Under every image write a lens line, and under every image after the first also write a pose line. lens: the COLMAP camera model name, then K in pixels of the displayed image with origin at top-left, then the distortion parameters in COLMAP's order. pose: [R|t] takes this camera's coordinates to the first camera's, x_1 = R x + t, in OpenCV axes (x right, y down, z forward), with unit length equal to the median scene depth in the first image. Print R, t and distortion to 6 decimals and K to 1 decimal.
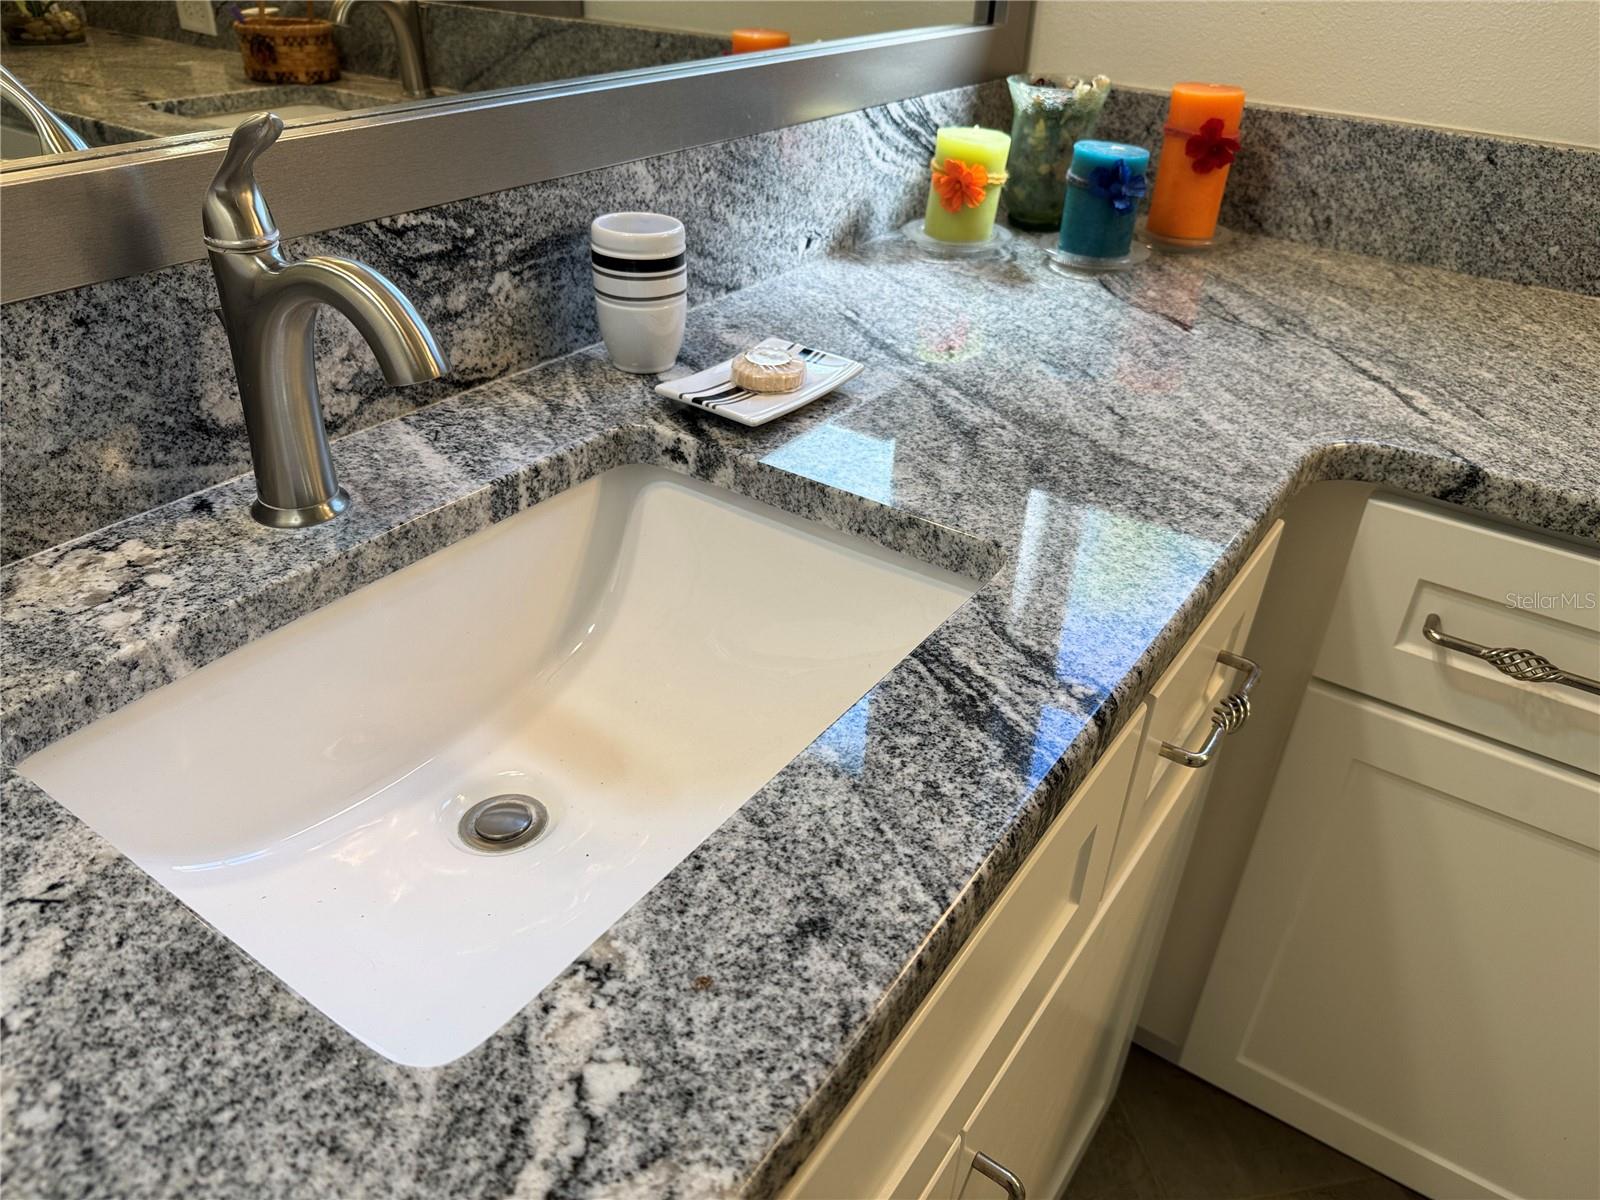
lens RADIAL K [[1131.8, 0, 799.1], [0, 1131.8, 598.9], [0, 0, 1]] dist [0.009533, -0.002377]
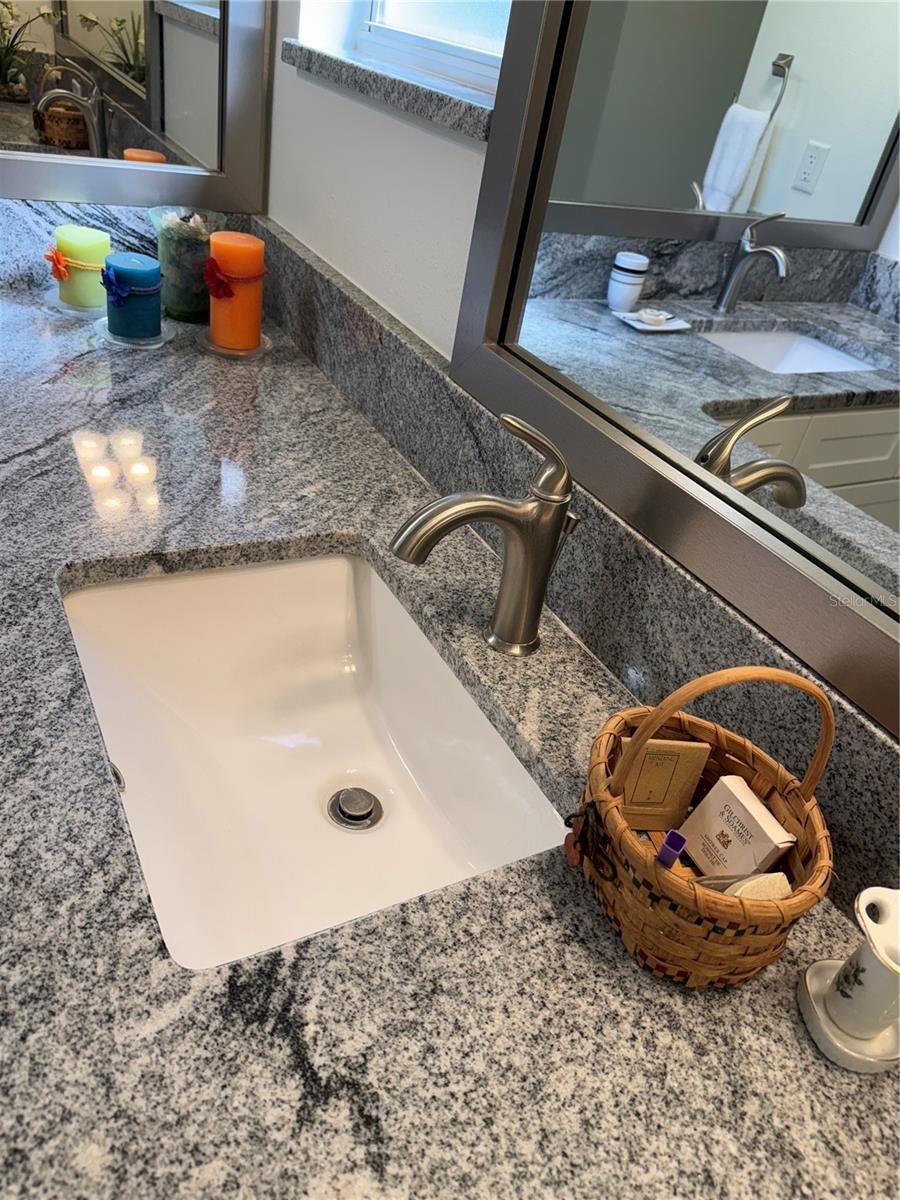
lens RADIAL K [[848.9, 0, 449.2], [0, 848.9, 599.8], [0, 0, 1]] dist [0.009533, -0.002377]
pose [[0.883819, 0.345554, -0.315366, 1.074821], [-0.348416, 0.936048, 0.049207, -0.186814], [0.312201, 0.066388, 0.947693, 0.143828]]
